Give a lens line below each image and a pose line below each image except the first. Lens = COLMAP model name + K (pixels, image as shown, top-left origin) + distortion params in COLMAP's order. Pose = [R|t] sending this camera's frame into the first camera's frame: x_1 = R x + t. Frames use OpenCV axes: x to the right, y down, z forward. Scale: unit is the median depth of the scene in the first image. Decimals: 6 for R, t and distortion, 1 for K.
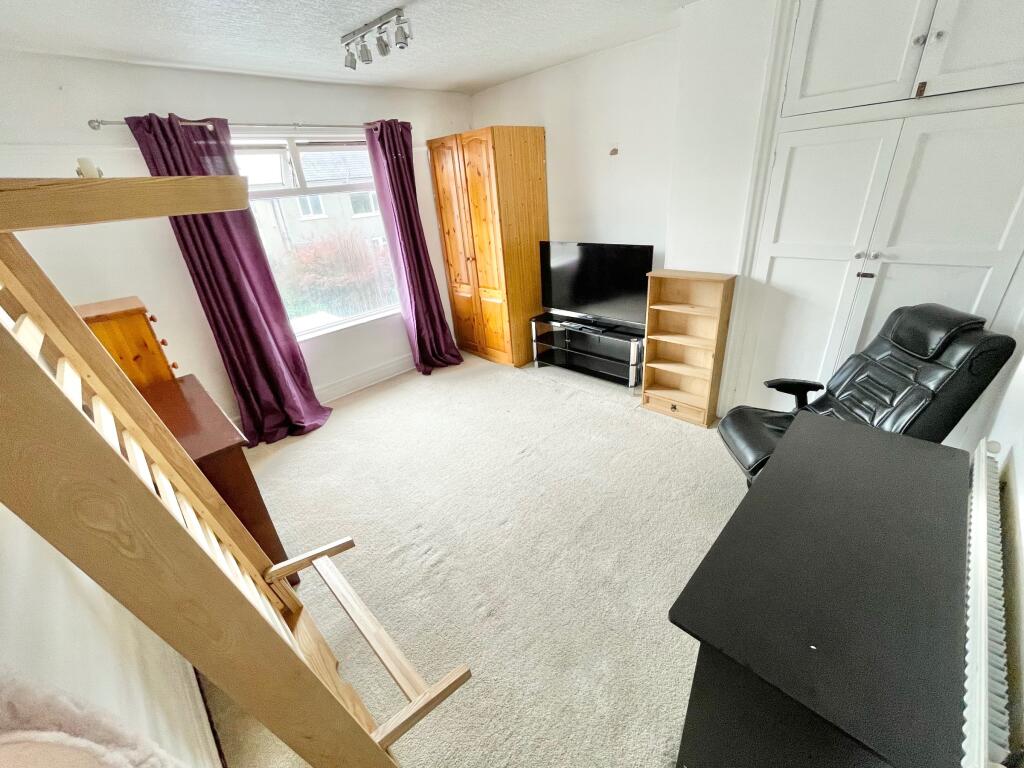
lens RADIAL K [[413.1, 0, 510.2], [0, 413.1, 384.5], [0, 0, 1]] dist [-0.007875, 0.000152]
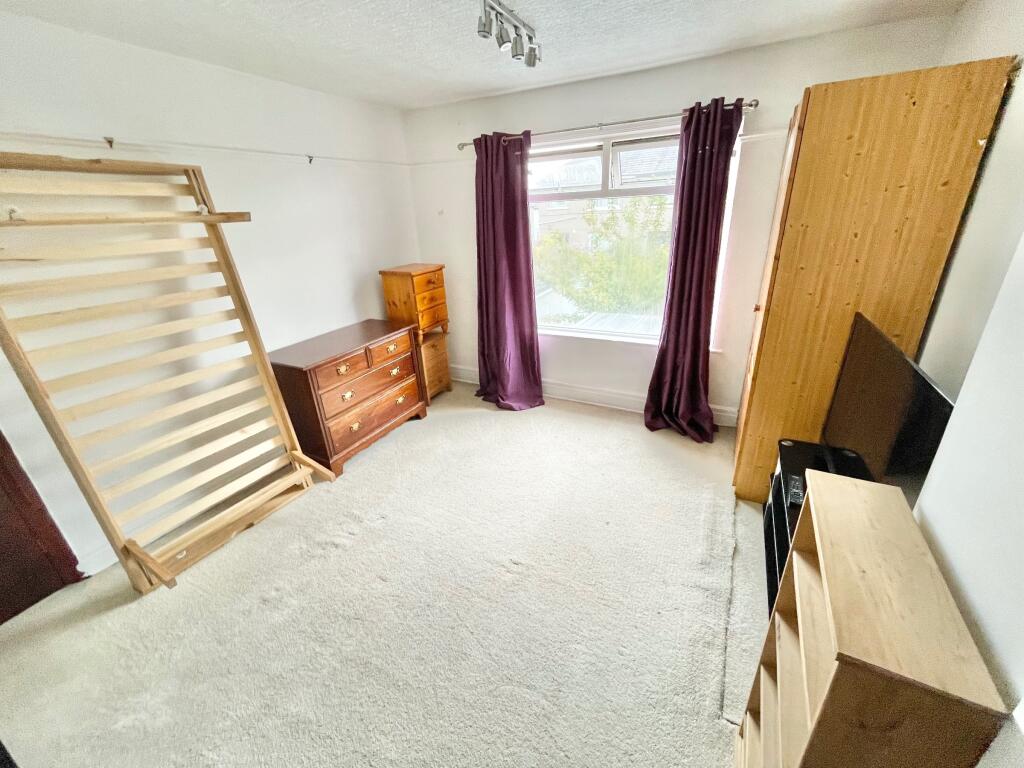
lens RADIAL K [[413.1, 0, 513.6], [0, 413.1, 382.8], [0, 0, 1]] dist [-0.007875, 0.000152]
pose [[0.300333, 0.428683, -0.852075, 0.446560], [-0.396759, 0.868511, 0.297106, -0.288659], [0.867400, 0.248837, 0.430926, 0.512628]]
